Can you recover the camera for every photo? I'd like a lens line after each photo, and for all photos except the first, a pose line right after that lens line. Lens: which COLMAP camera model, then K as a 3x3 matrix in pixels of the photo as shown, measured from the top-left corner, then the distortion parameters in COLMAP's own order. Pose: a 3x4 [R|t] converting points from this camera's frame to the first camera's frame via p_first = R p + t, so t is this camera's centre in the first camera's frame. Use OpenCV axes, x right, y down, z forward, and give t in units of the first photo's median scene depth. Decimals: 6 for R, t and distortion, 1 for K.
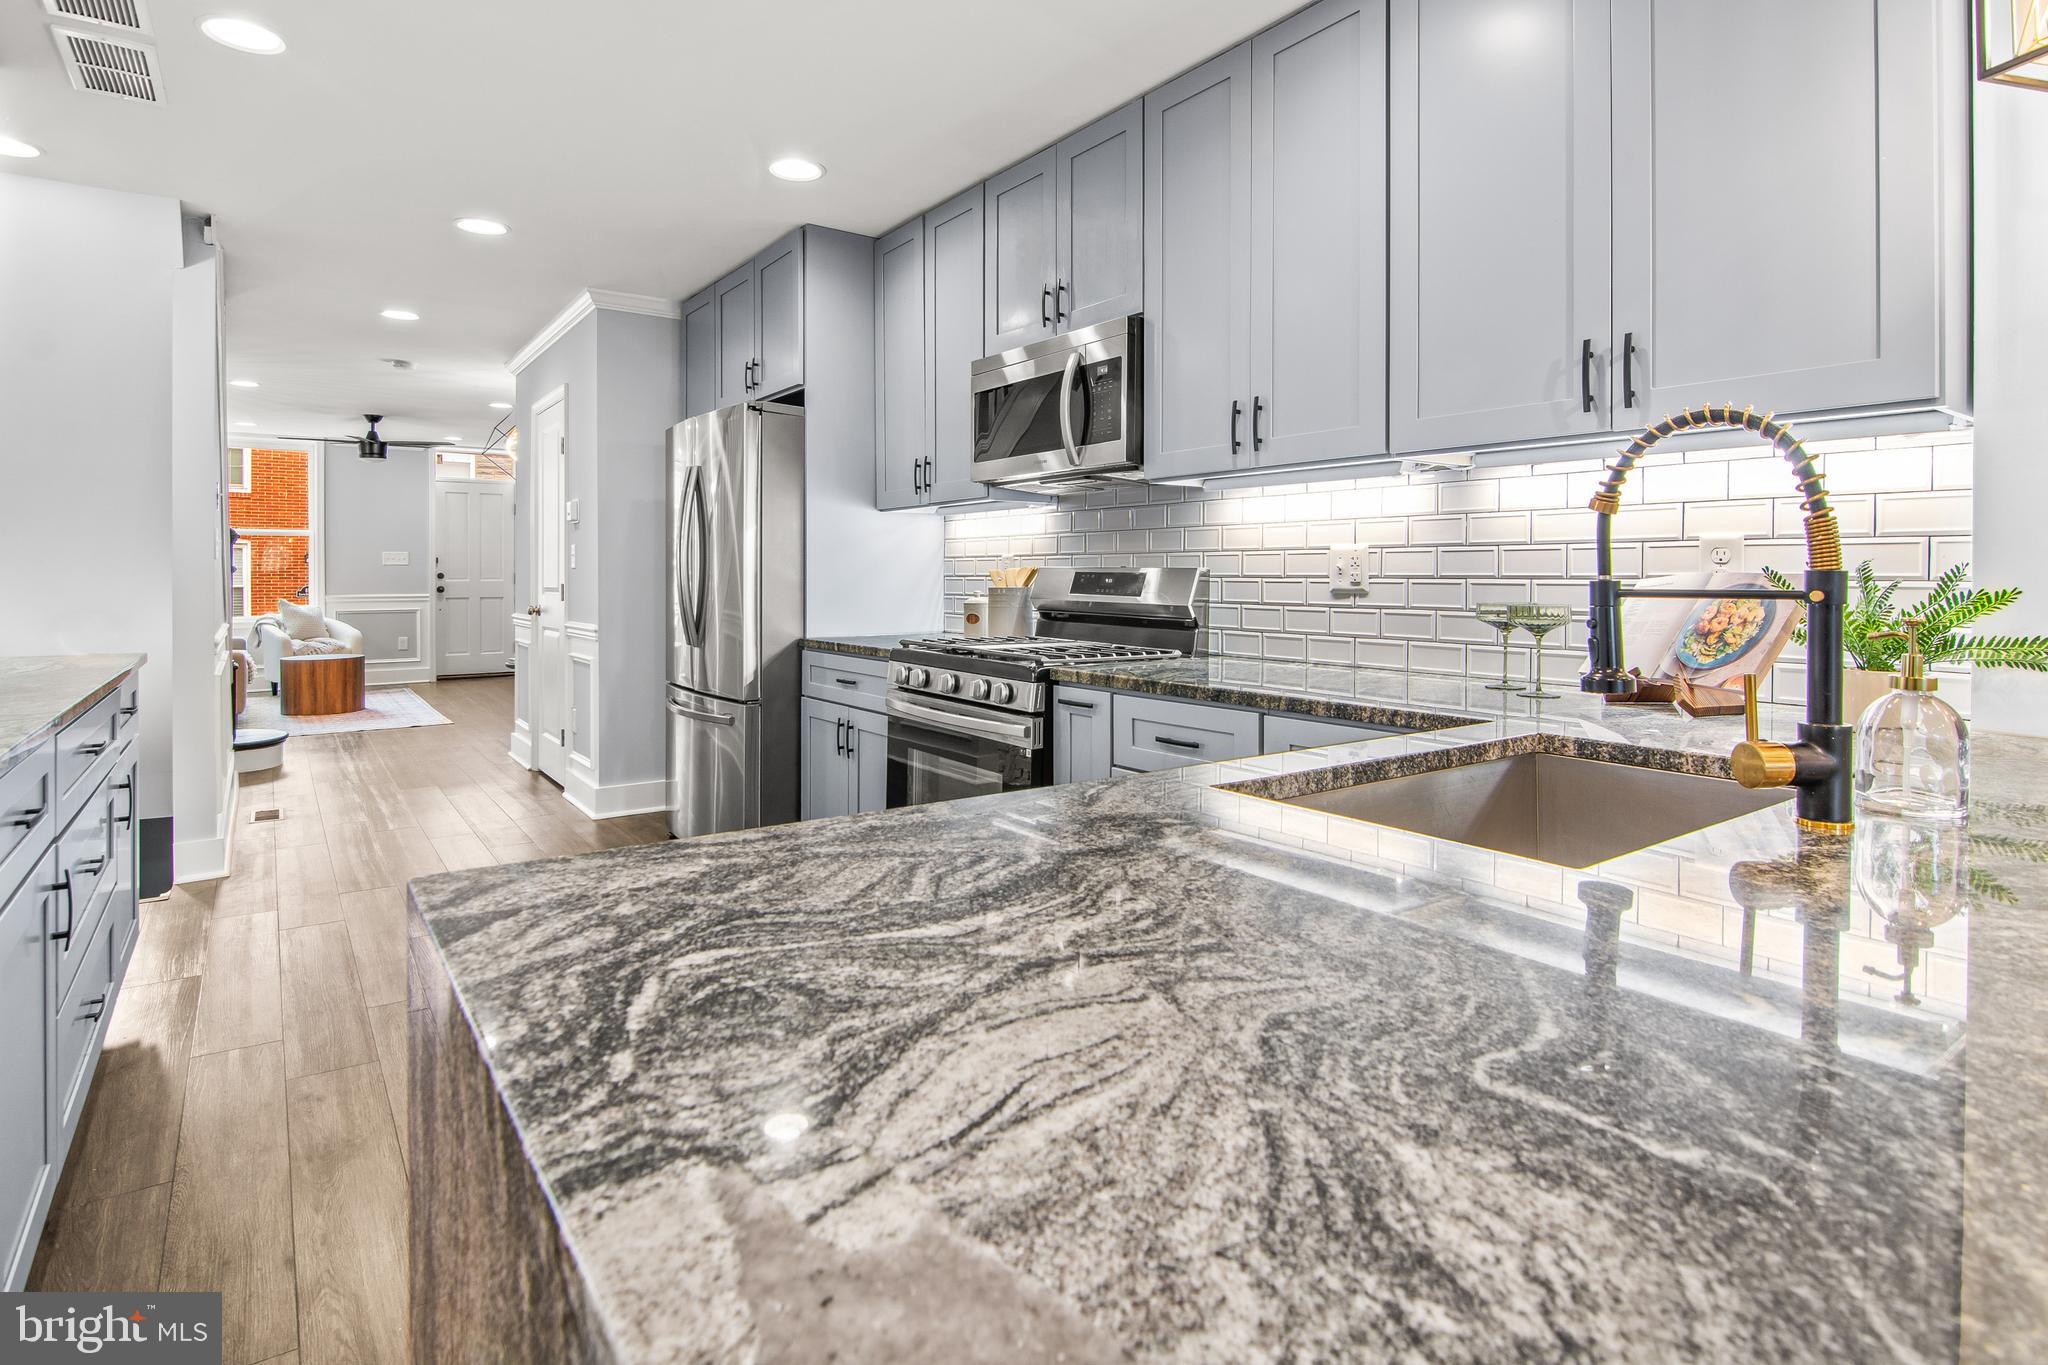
lens RADIAL K [[1015.5, 0, 1001.2], [0, 1015.5, 587.9], [0, 0, 1]] dist [-0.005775, -0.003473]
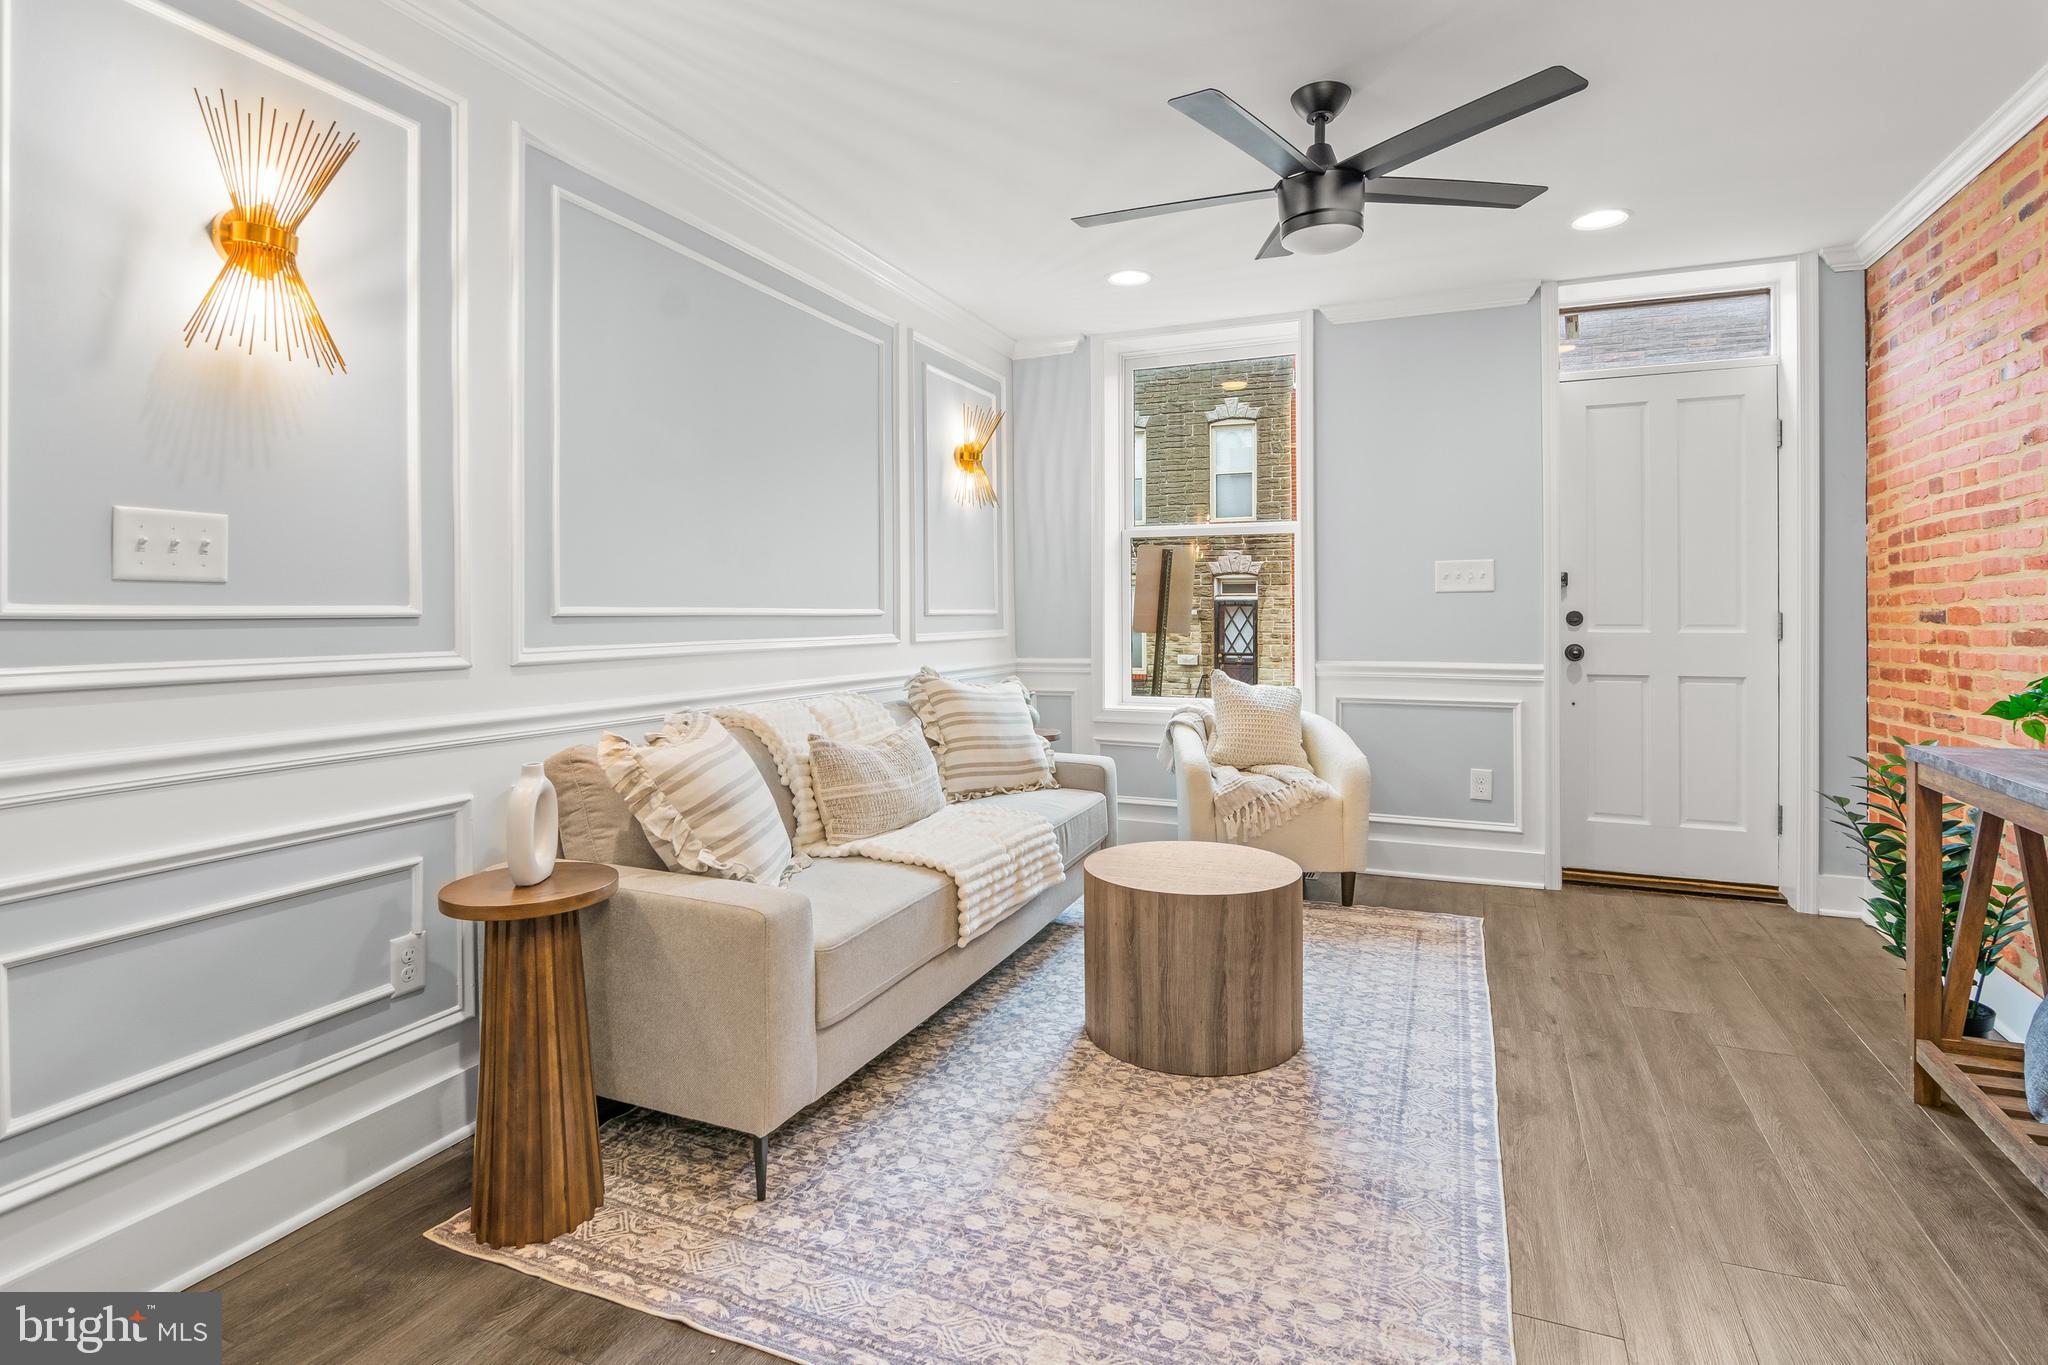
lens RADIAL K [[1015.5, 0, 1041.2], [0, 1015.5, 608.1], [0, 0, 1]] dist [-0.005775, -0.003473]
pose [[0.517212, -0.003925, -0.855848, -0.940571], [-0.011046, 0.999876, -0.011261, -0.026352], [0.855786, 0.015278, 0.517105, 1.797994]]
